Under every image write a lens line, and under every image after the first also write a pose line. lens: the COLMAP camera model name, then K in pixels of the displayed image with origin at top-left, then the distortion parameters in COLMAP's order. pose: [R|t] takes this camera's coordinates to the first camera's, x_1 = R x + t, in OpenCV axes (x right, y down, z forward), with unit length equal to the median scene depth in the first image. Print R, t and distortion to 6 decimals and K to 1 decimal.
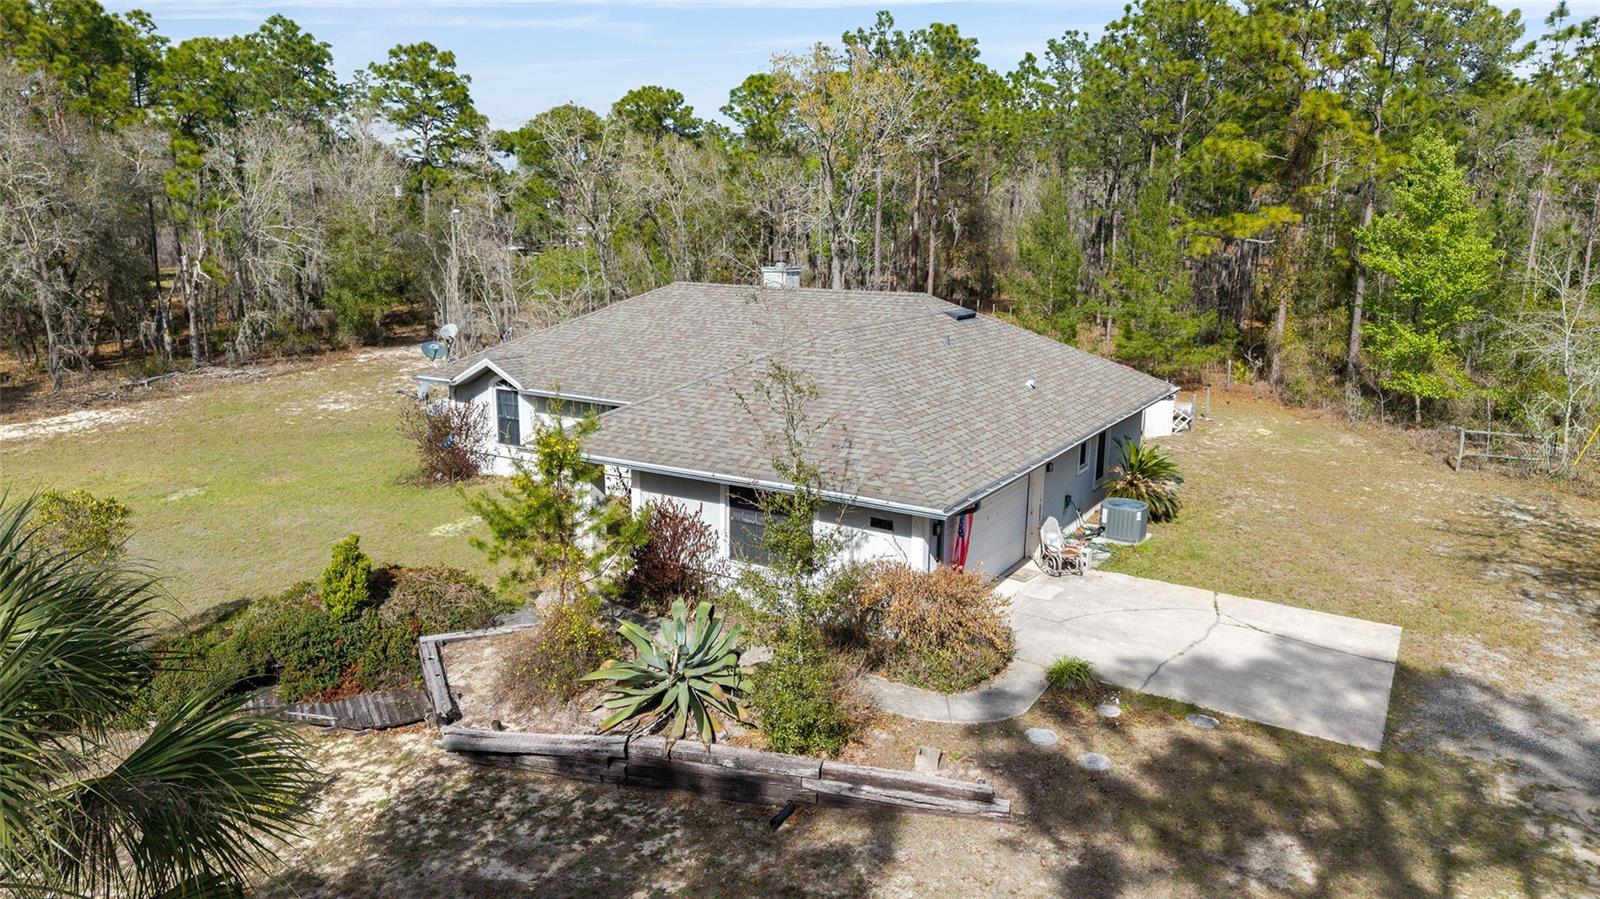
lens RADIAL K [[1070.9, 0, 800.0], [0, 1070.9, 449.5], [0, 0, 1]] dist [0.007270, 0.000987]
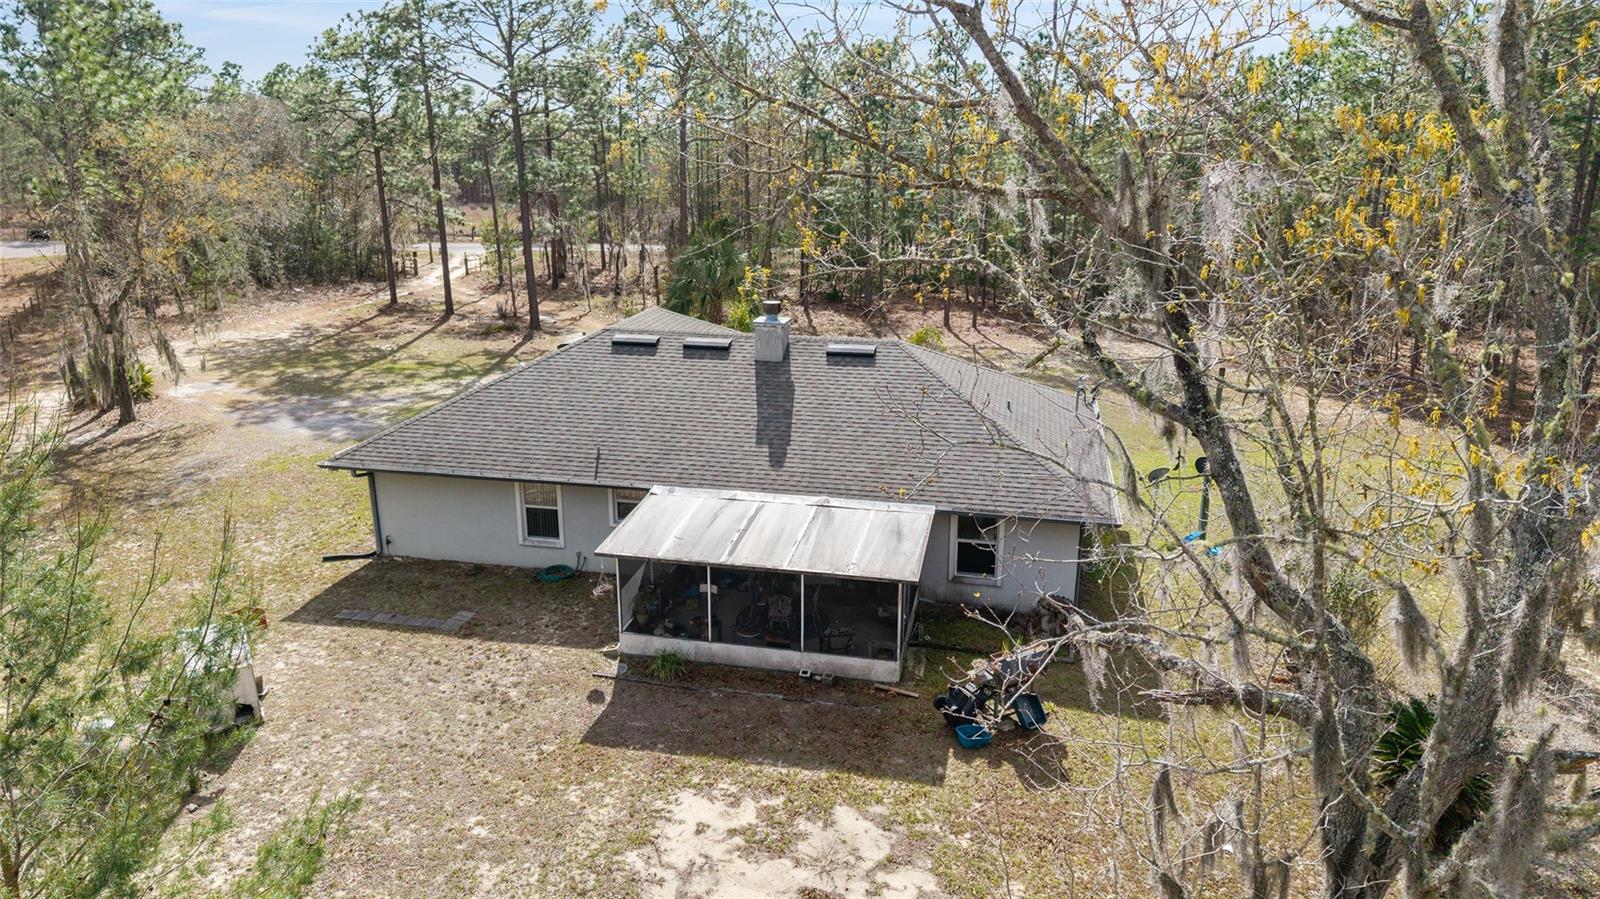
lens RADIAL K [[1059.0, 0, 800.0], [0, 1059.0, 449.5], [0, 0, 1]] dist [0.045929, -0.100712]
pose [[-0.940725, 0.084050, -0.328590, 0.402016], [-0.082016, 0.883684, 0.460843, -0.740063], [0.329103, 0.460476, -0.824411, 2.739601]]
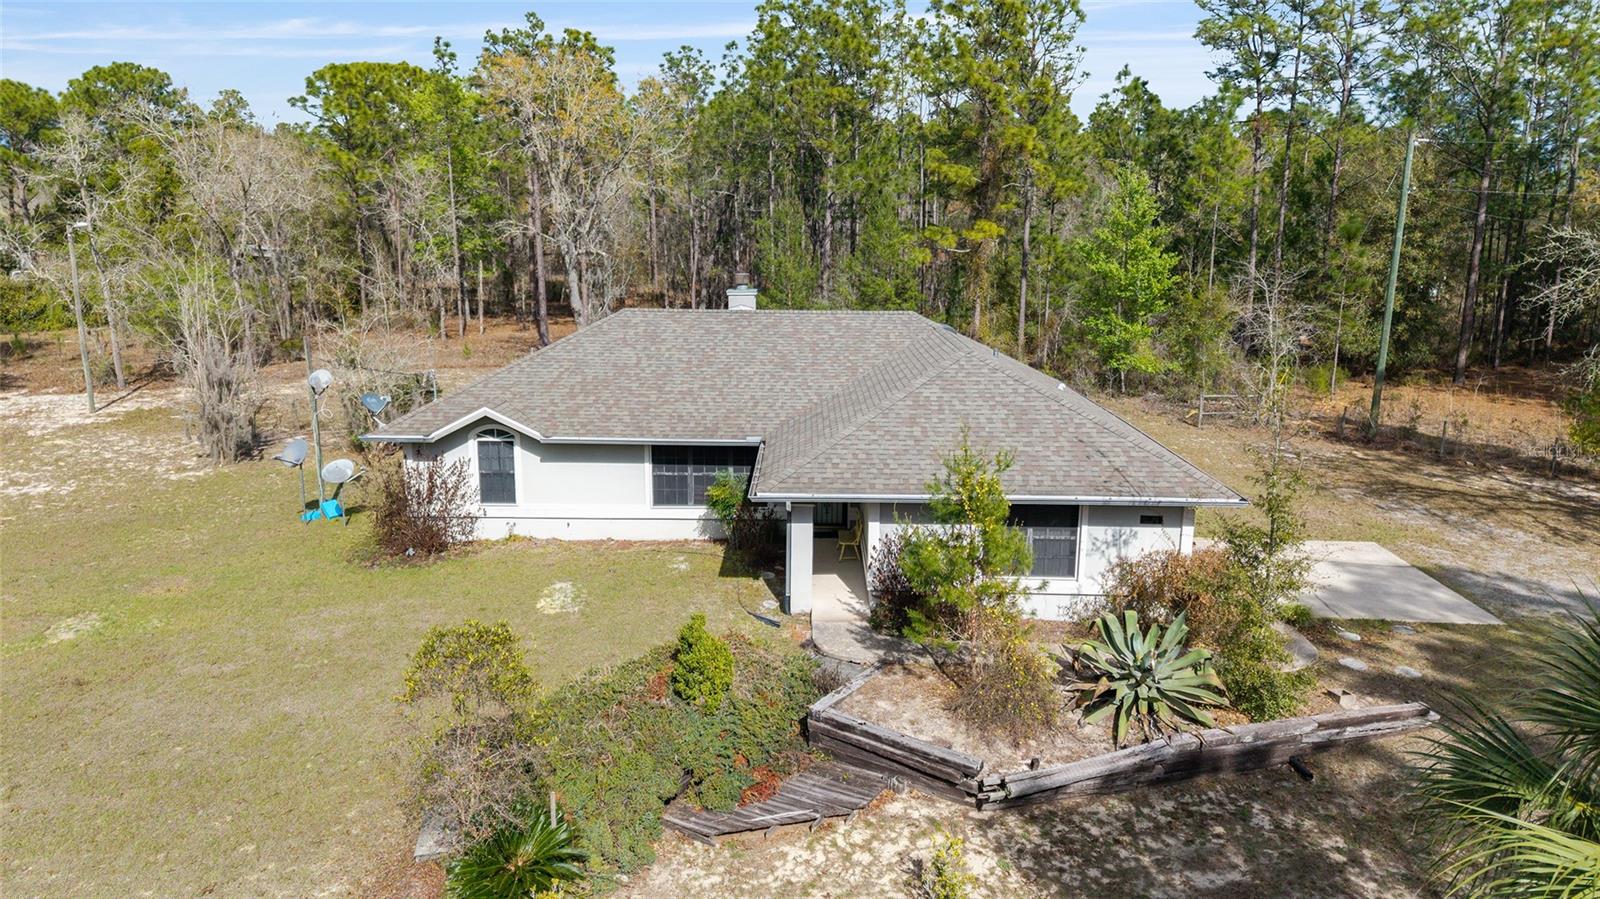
lens RADIAL K [[1070.9, 0, 800.0], [0, 1070.9, 449.5], [0, 0, 1]] dist [0.007270, 0.000987]
pose [[0.860297, -0.108502, 0.498112, -0.738596], [0.106667, 0.993772, 0.032244, -0.075150], [-0.498508, 0.025393, 0.866513, 0.170457]]
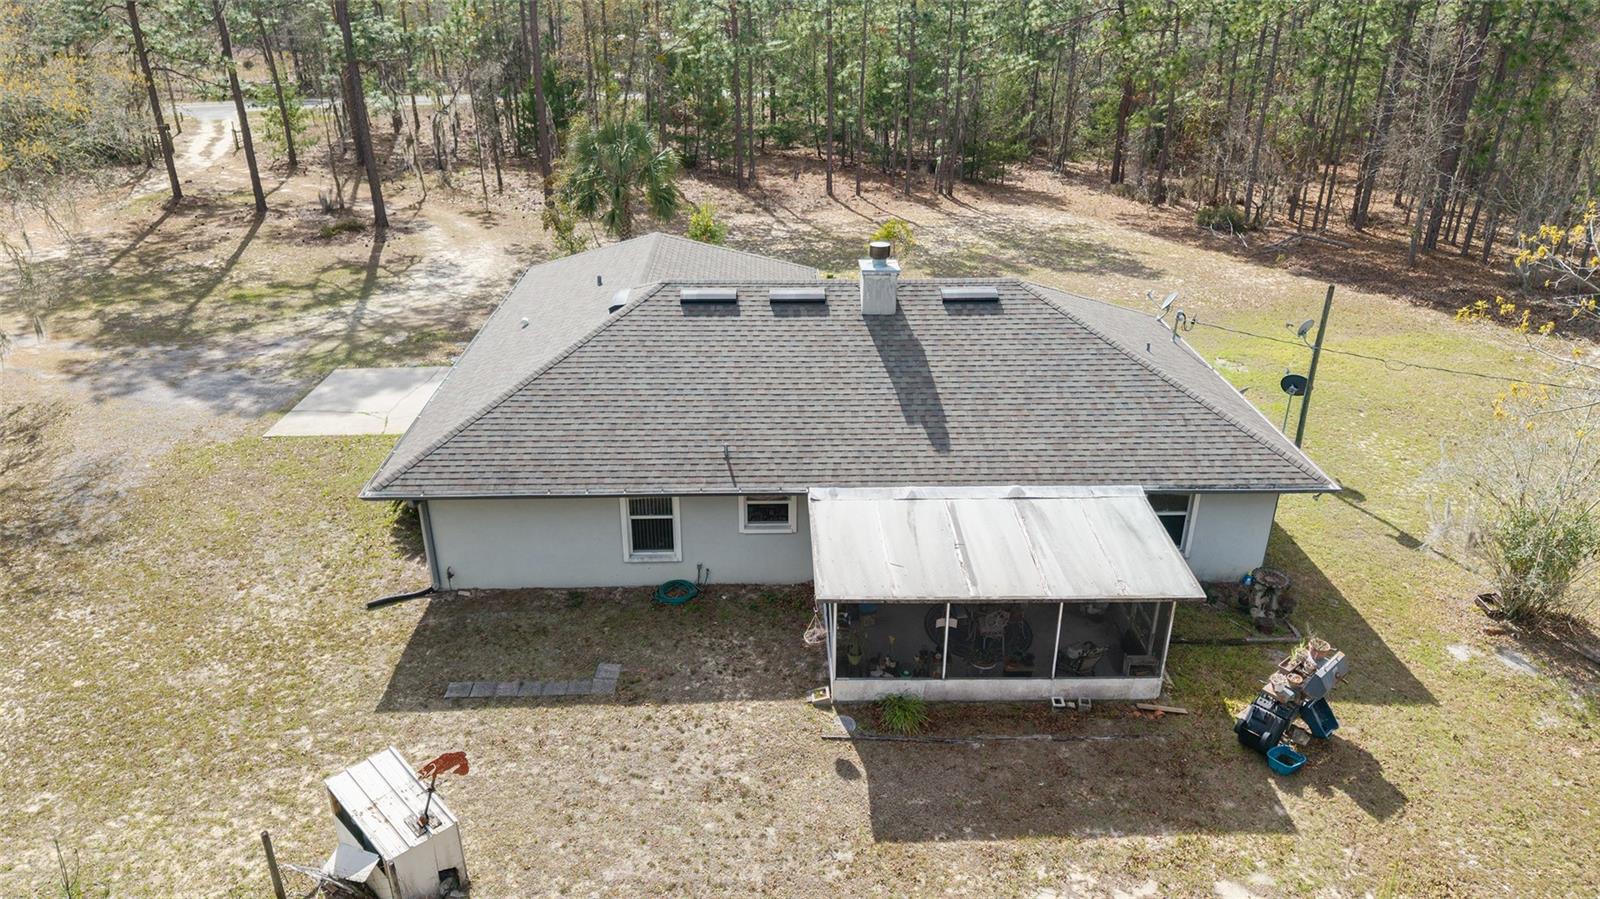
lens RADIAL K [[1054.4, 0, 791.1], [0, 1054.4, 453.0], [0, 0, 1]] dist [0.066286, -0.100217]
pose [[-0.837603, 0.224154, -0.498172, 0.678759], [-0.122166, 0.811980, 0.570757, -0.739772], [0.532444, 0.538928, -0.652733, 2.345683]]
